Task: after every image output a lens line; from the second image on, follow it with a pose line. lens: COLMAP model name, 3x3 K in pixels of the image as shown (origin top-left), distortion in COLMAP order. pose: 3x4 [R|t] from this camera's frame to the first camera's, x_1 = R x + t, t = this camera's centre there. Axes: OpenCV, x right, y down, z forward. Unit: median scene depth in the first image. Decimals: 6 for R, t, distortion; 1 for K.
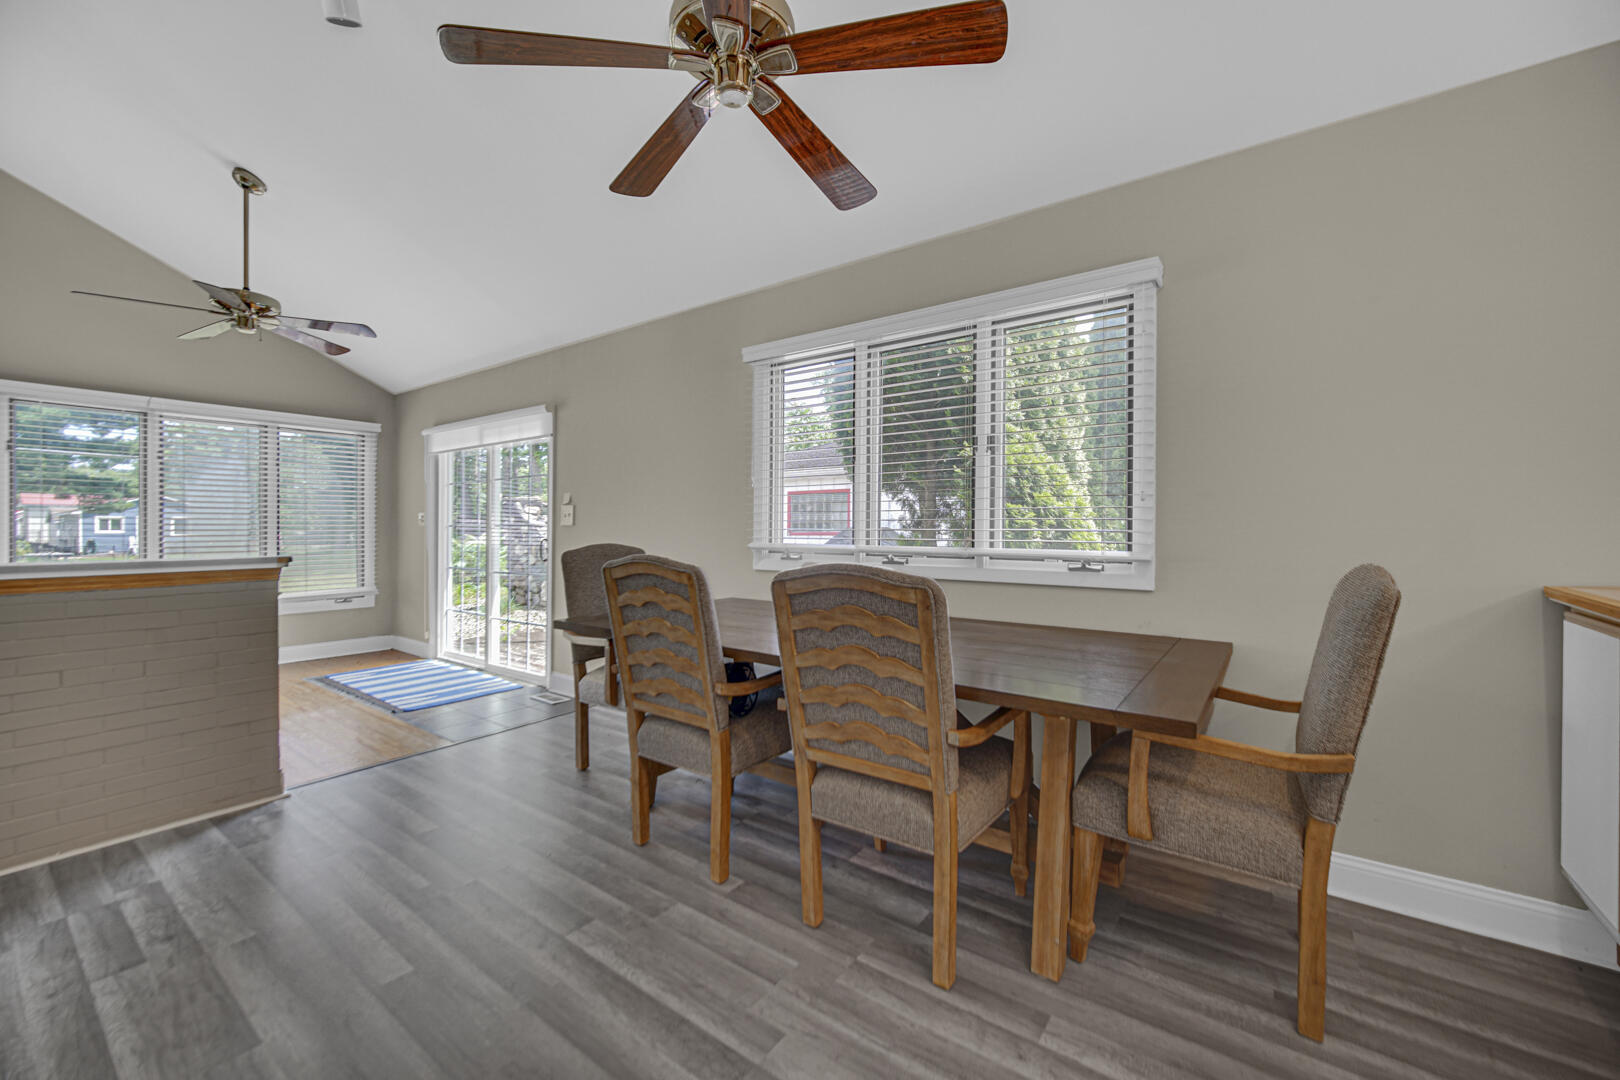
lens RADIAL K [[638.6, 0, 812.5], [0, 638.6, 532.7], [0, 0, 1]] dist [-0.002937, 0.000222]
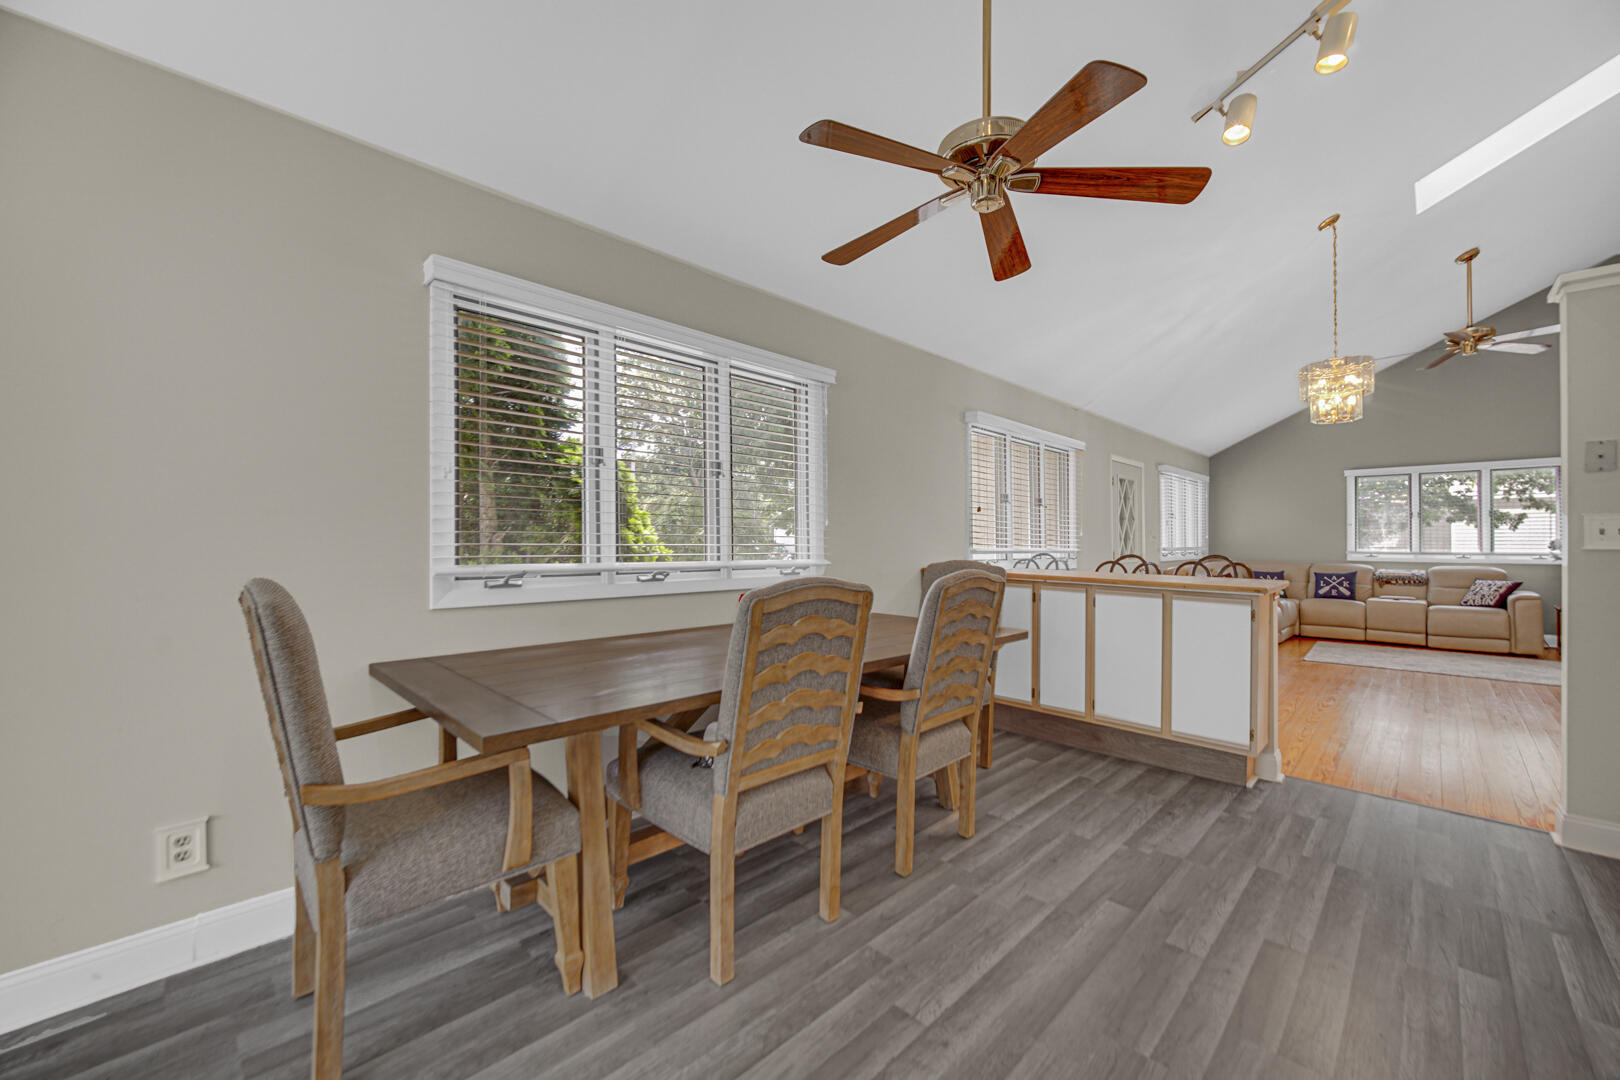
lens RADIAL K [[638.6, 0, 819.7], [0, 638.6, 537.0], [0, 0, 1]] dist [0.002228, 0.000234]
pose [[0.138710, 0.009195, 0.990290, -0.826517], [0.002460, 0.999951, -0.009629, -0.007422], [-0.990330, 0.003771, 0.138680, 0.669879]]
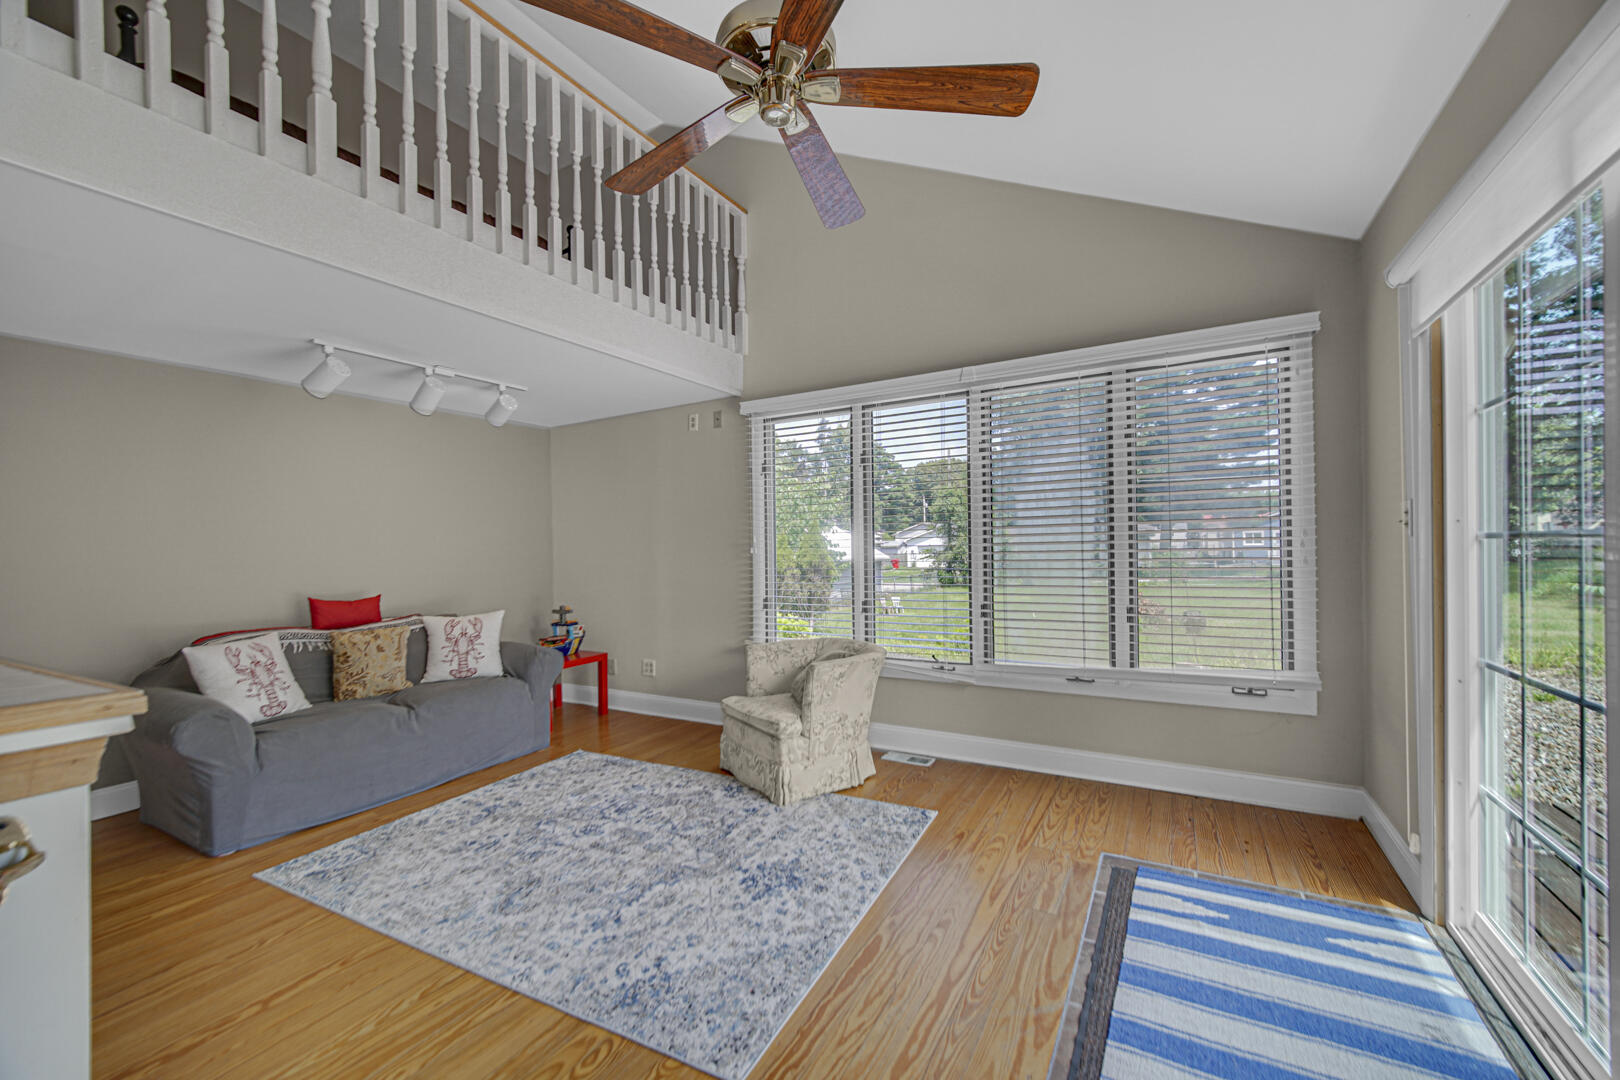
lens RADIAL K [[647.2, 0, 813.1], [0, 647.2, 544.4], [0, 0, 1]] dist [-0.000529, -0.000017]
pose [[0.111049, -0.011156, -0.993752, -0.584408], [0.014063, 0.999855, -0.009653, -0.016947], [0.993715, -0.012903, 0.111190, 1.294083]]
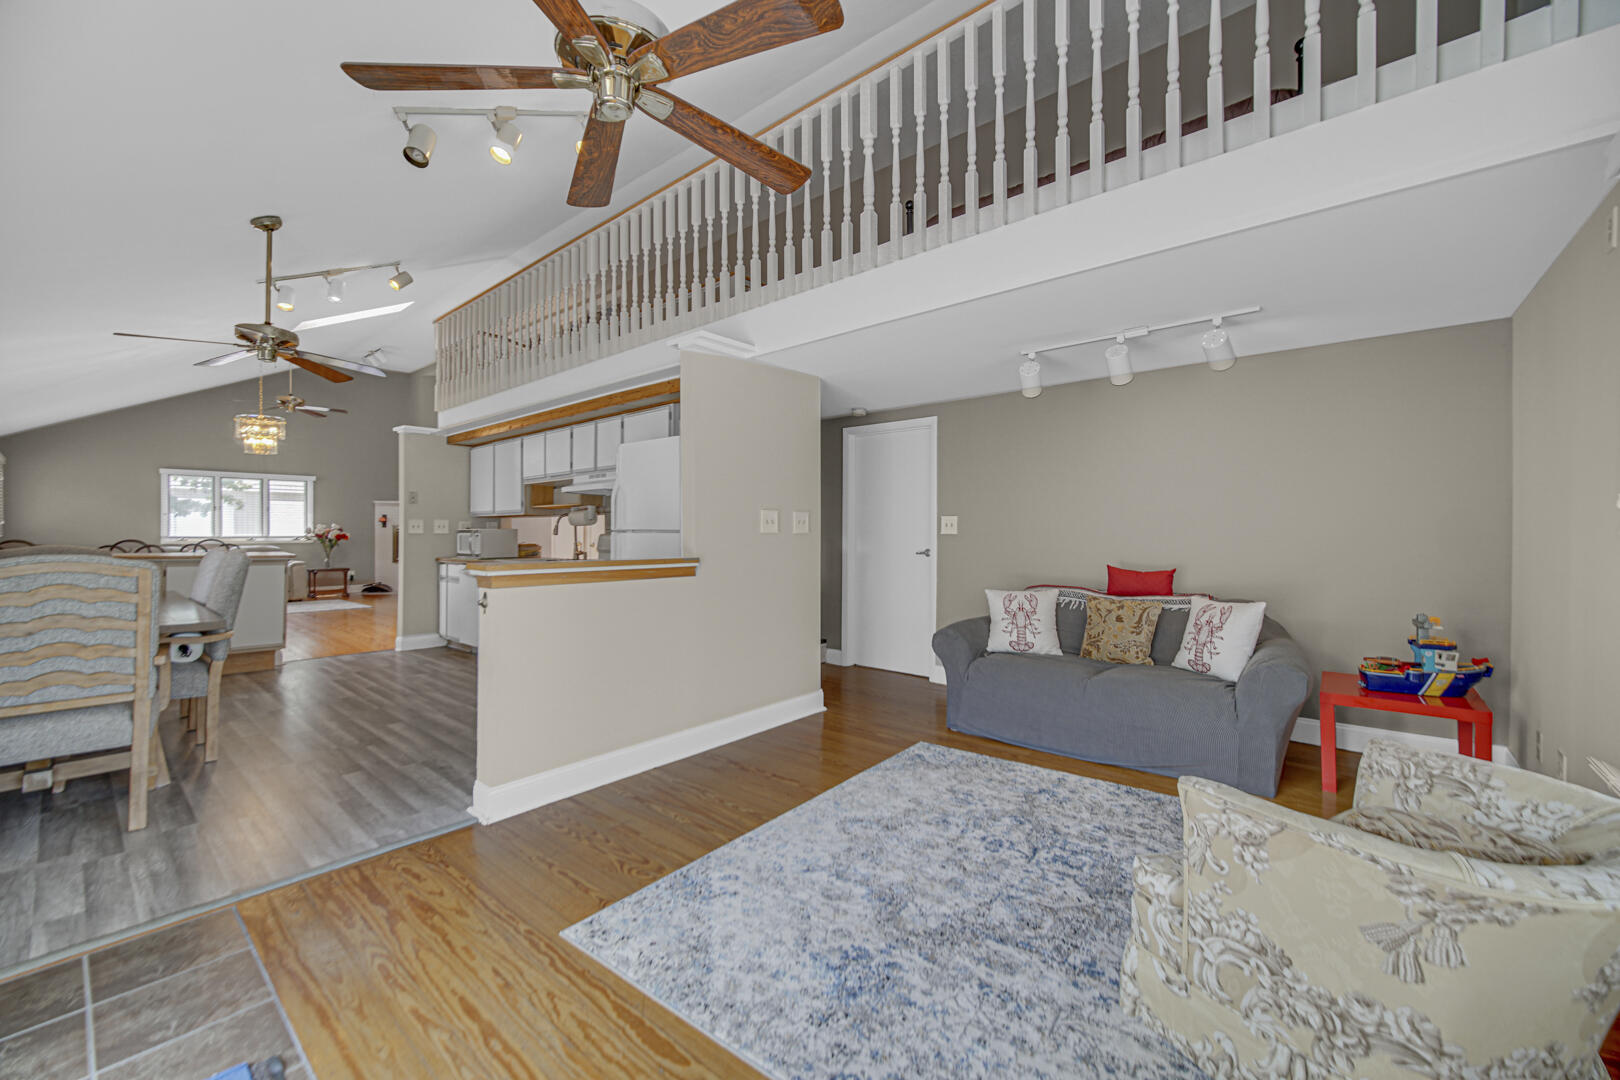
lens RADIAL K [[638.6, 0, 812.5], [0, 638.6, 532.7], [0, 0, 1]] dist [-0.002937, 0.000222]
pose [[-0.997206, -0.004258, 0.074573, -1.416071], [-0.003715, 0.999966, 0.007415, -0.019887], [-0.074602, 0.007117, -0.997188, 1.930564]]
